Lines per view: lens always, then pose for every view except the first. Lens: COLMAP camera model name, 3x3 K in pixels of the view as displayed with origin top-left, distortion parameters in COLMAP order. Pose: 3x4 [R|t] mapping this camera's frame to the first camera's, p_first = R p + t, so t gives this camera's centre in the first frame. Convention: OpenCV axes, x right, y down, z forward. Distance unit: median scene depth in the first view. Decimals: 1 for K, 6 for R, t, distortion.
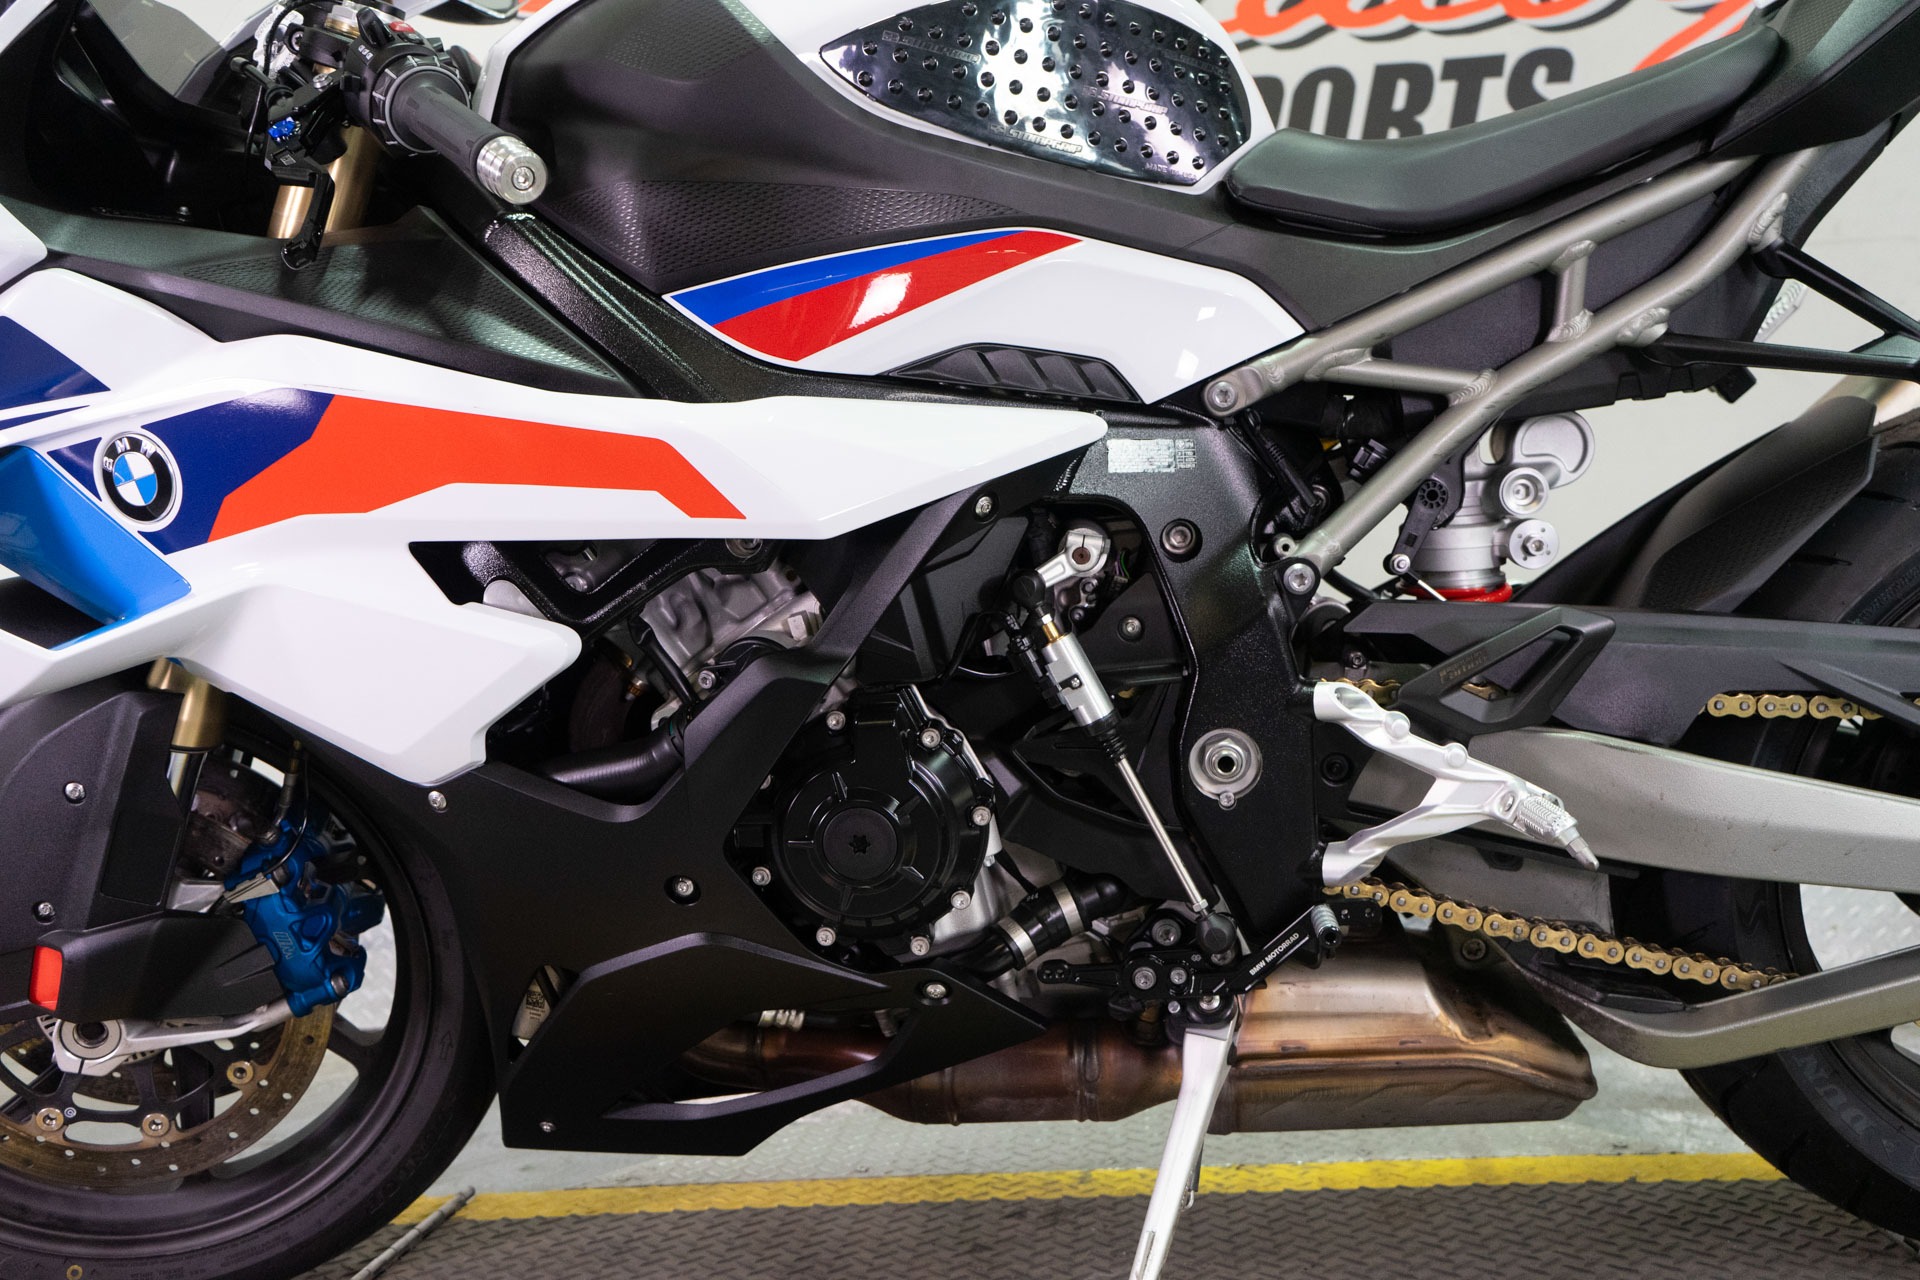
lens RADIAL K [[1705.7, 0, 960.0], [0, 1705.7, 640.0], [0, 0, 1]] dist [0.007820, -0.002793]
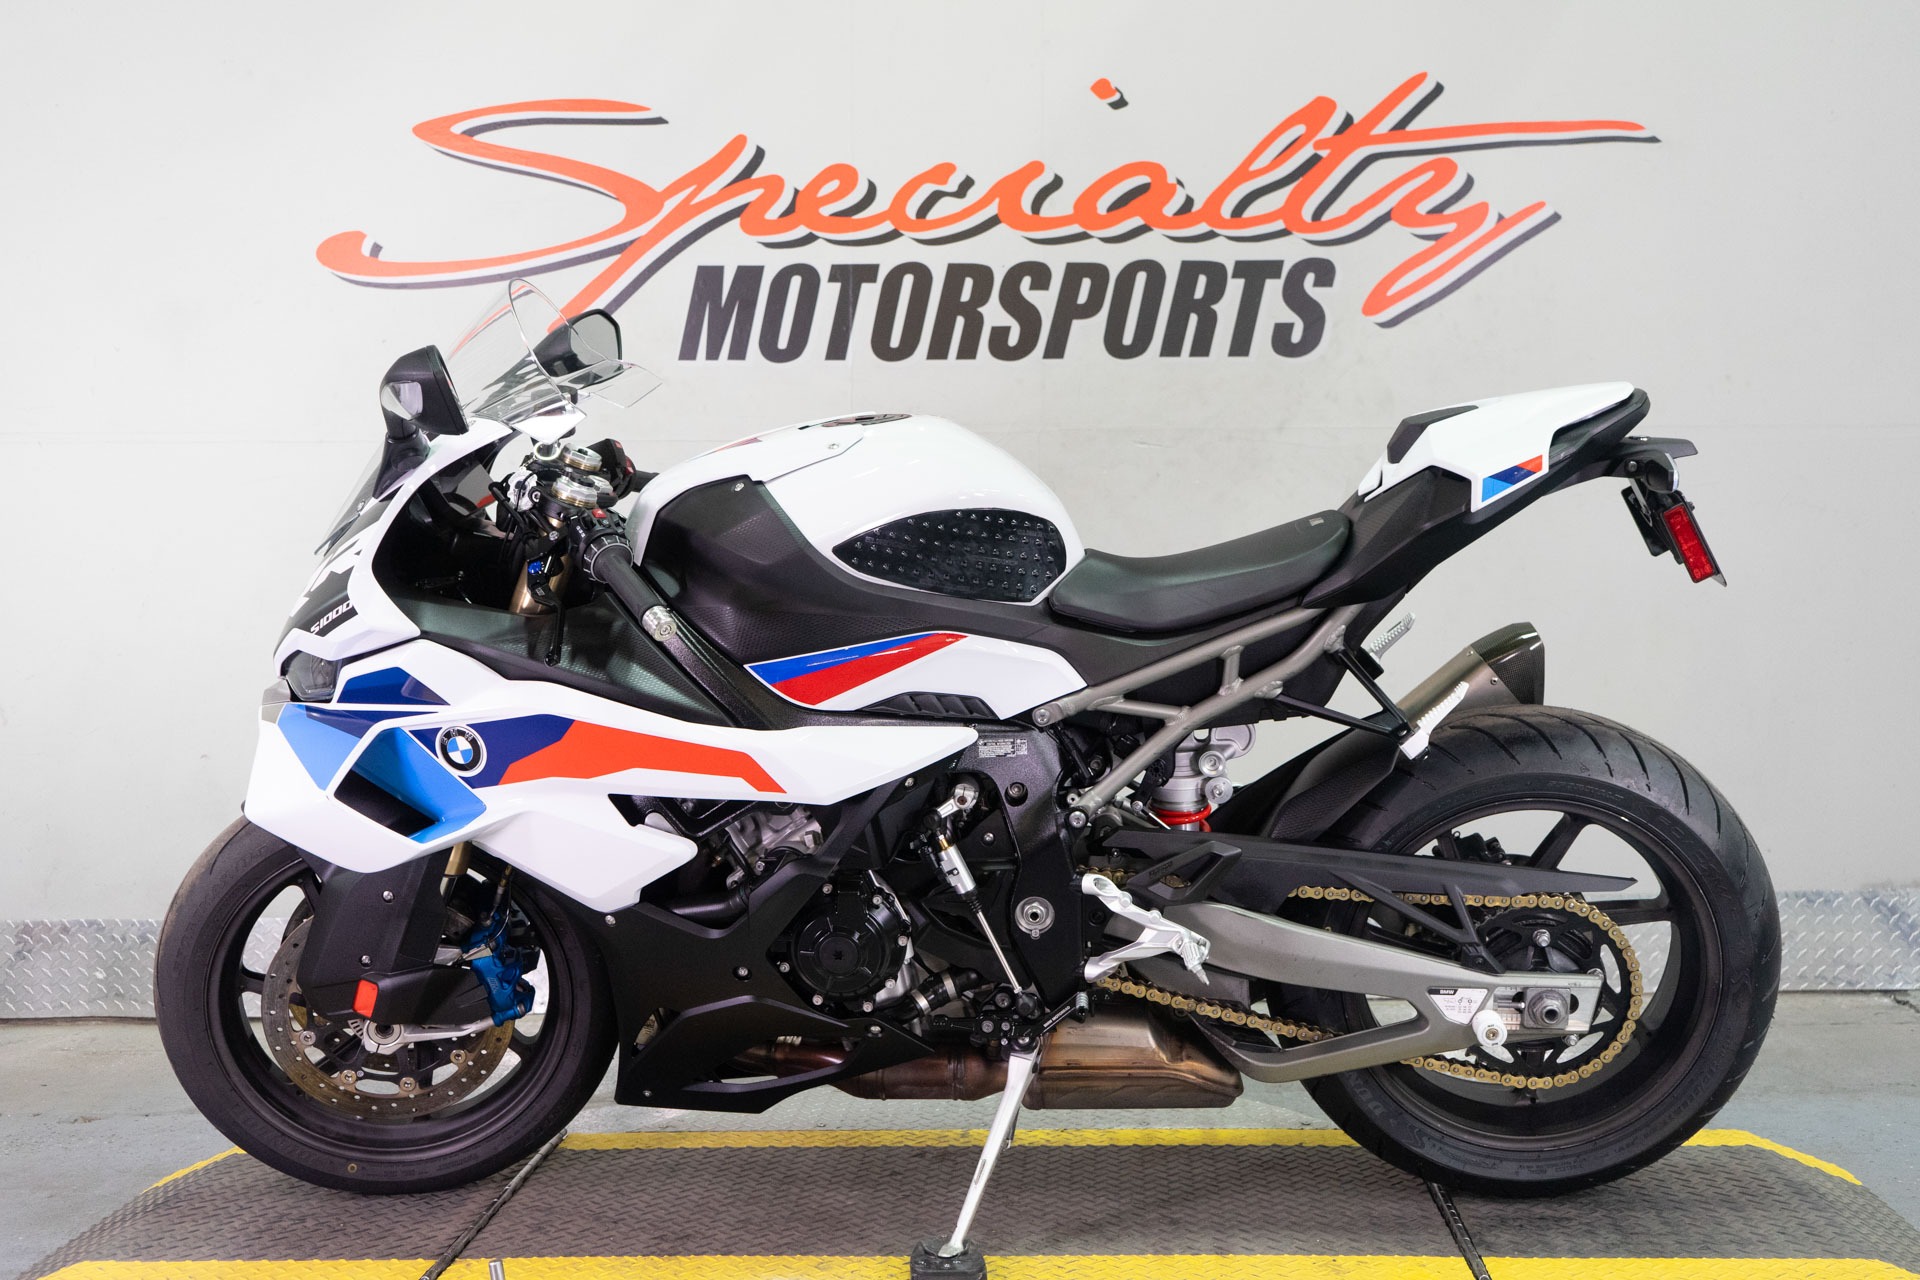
lens RADIAL K [[2050.4, 0, 960.0], [0, 2050.4, 640.0], [0, 0, 1]] dist [0.015945, 0.011112]
pose [[0.998986, 0.036615, 0.026209, 0.003900], [-0.038169, 0.997377, 0.061497, -0.358387], [-0.023888, -0.062435, 0.997763, -1.204526]]
